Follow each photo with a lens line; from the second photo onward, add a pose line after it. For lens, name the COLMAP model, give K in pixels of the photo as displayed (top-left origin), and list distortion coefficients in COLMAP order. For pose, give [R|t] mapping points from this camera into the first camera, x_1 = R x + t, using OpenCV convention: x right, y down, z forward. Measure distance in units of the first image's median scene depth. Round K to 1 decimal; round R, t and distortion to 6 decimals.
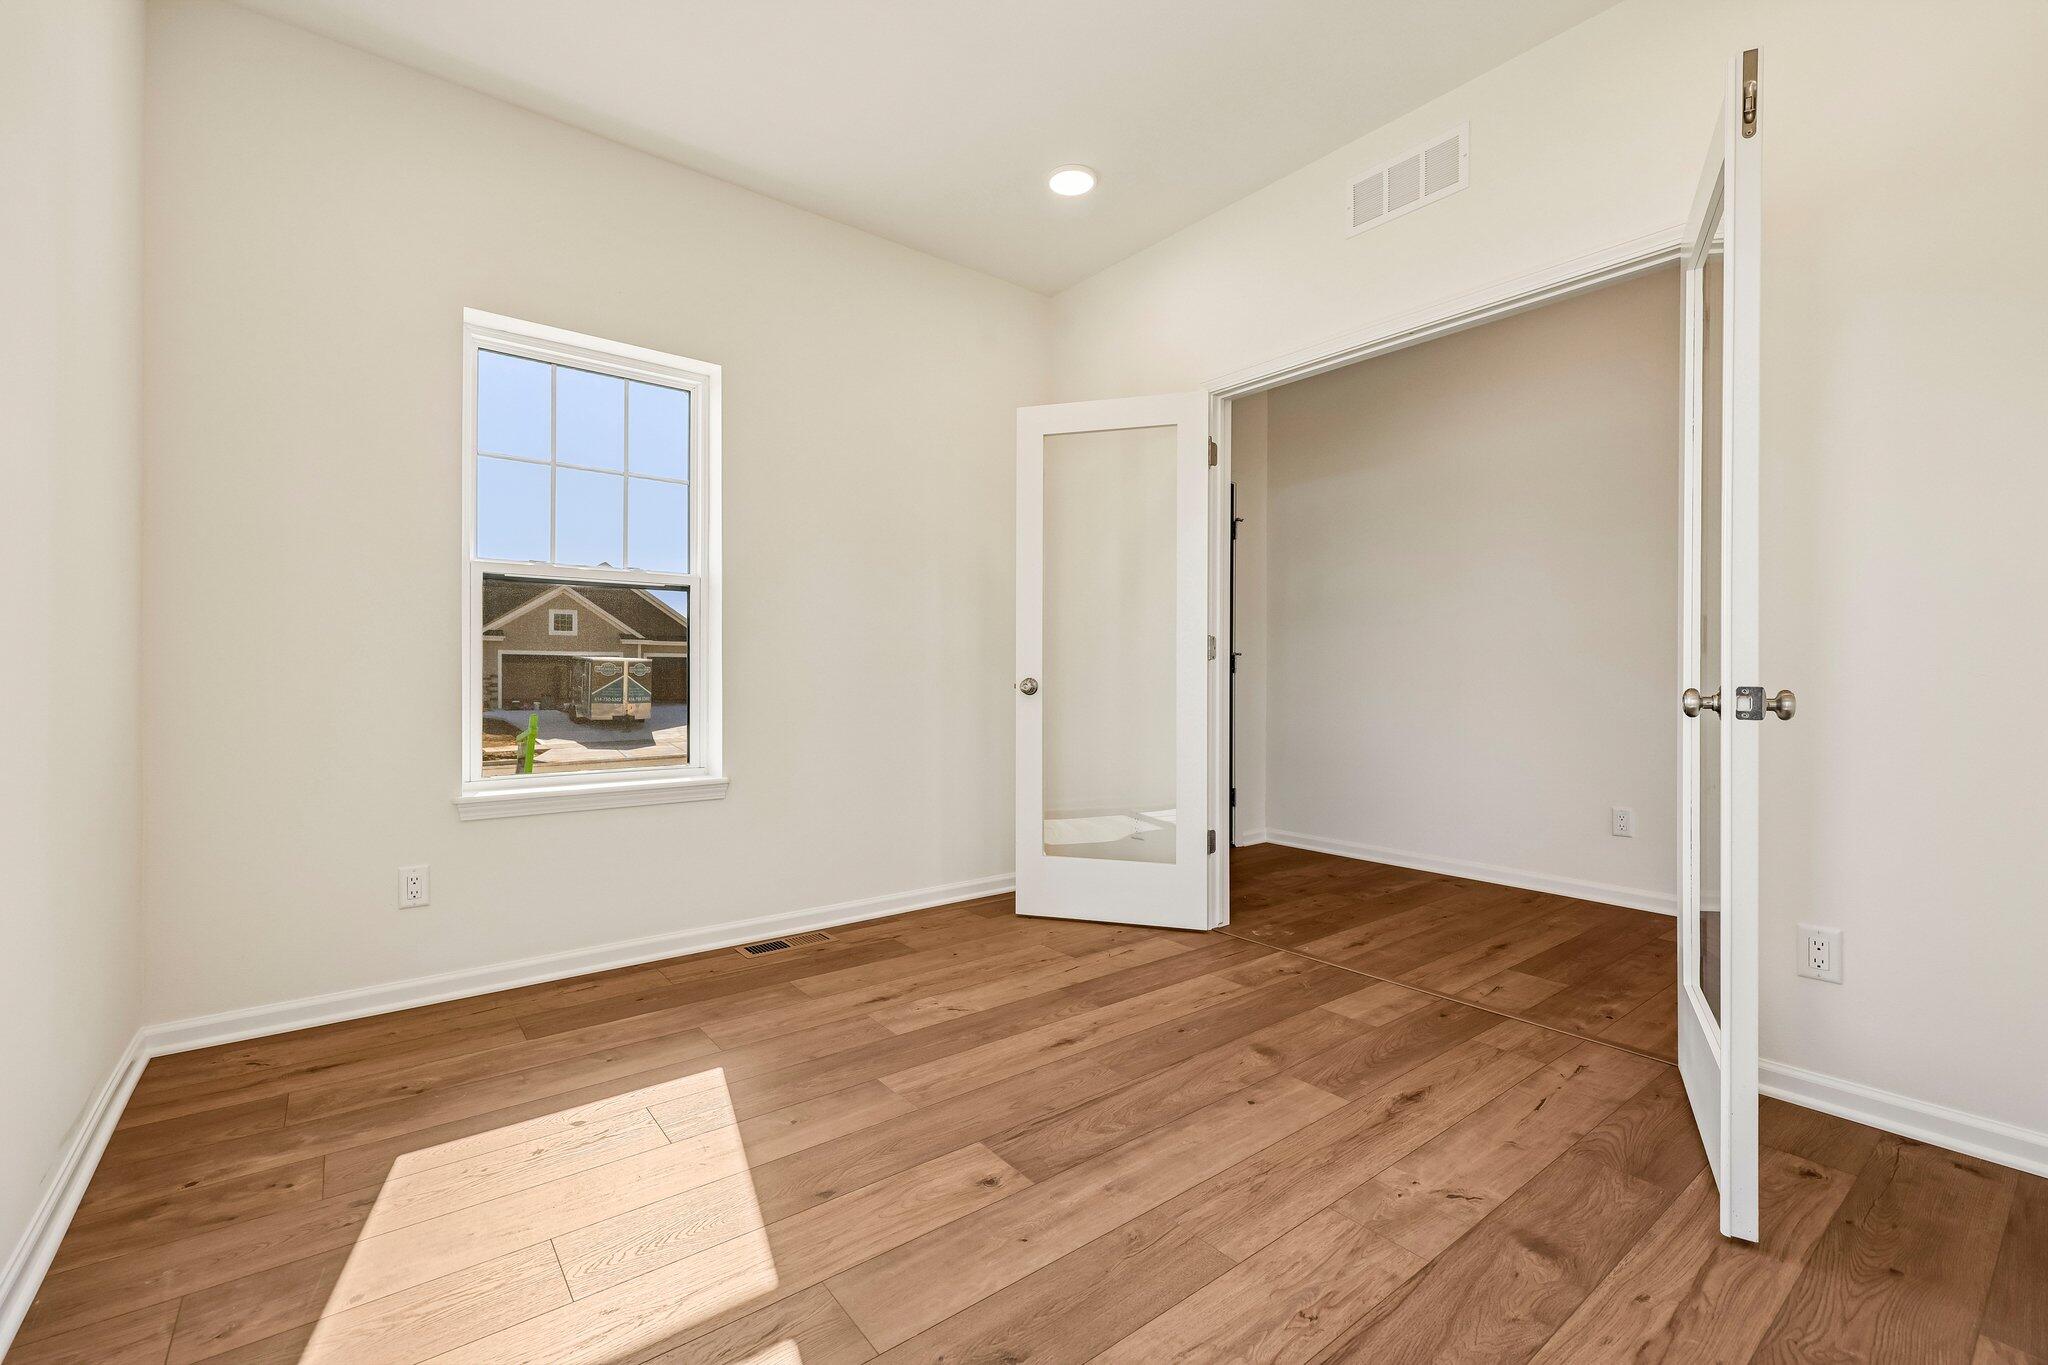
lens RADIAL K [[875.0, 0, 1022.8], [0, 875.0, 676.1], [0, 0, 1]] dist [0.000406, -0.000024]
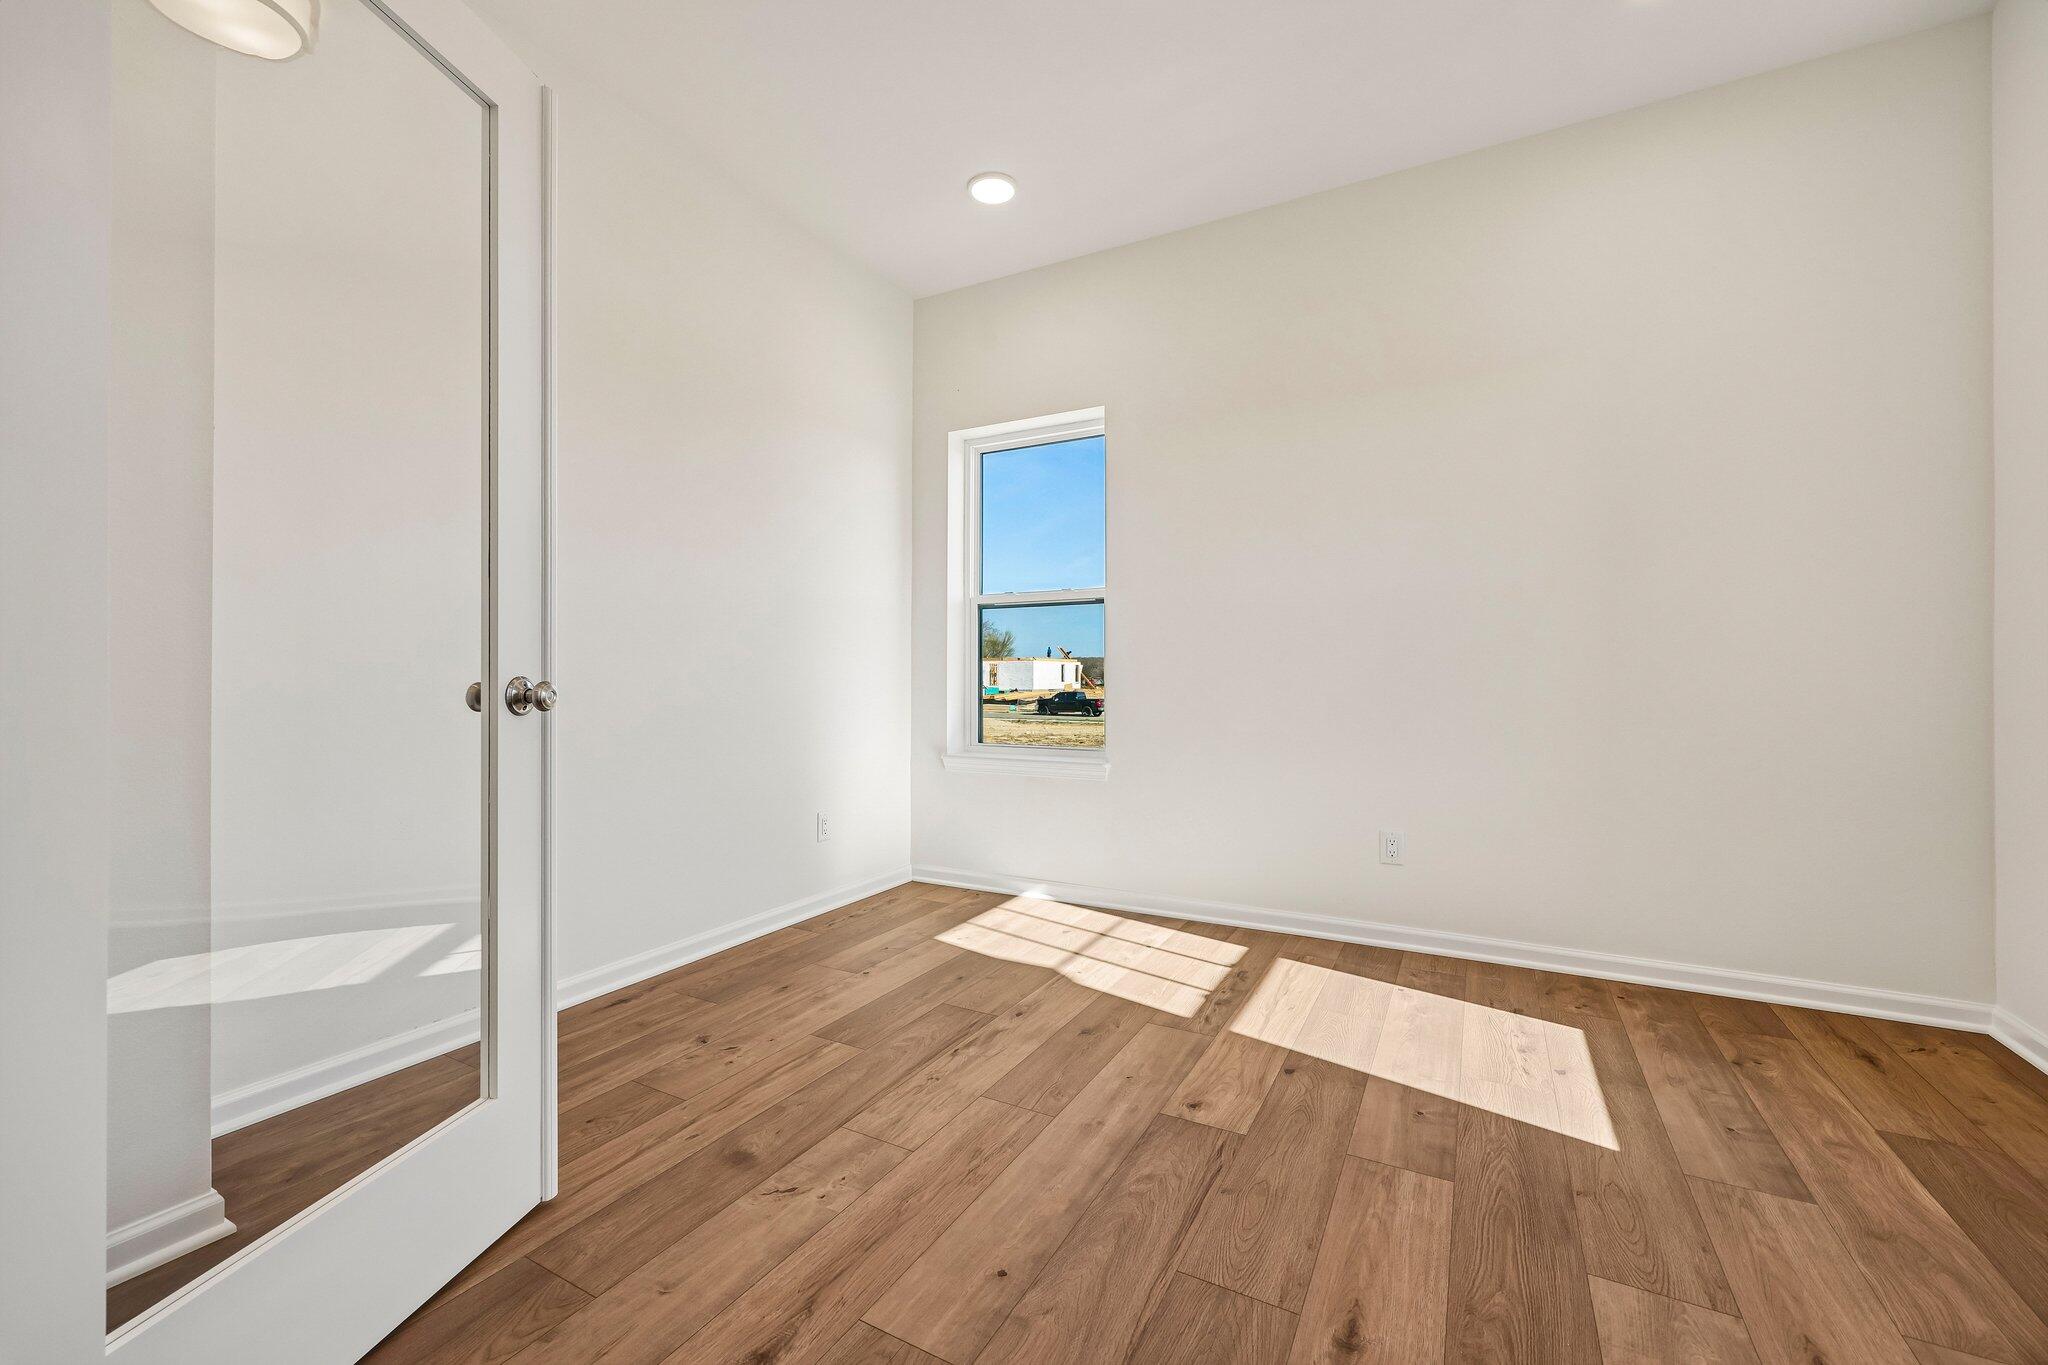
lens RADIAL K [[875.0, 0, 1022.8], [0, 875.0, 676.1], [0, 0, 1]] dist [0.000406, -0.000024]
pose [[-0.922702, 0.000020, -0.385513, 0.593190], [0.002122, 0.999985, -0.005026, 0.012341], [0.385507, -0.005455, -0.922689, 1.902845]]
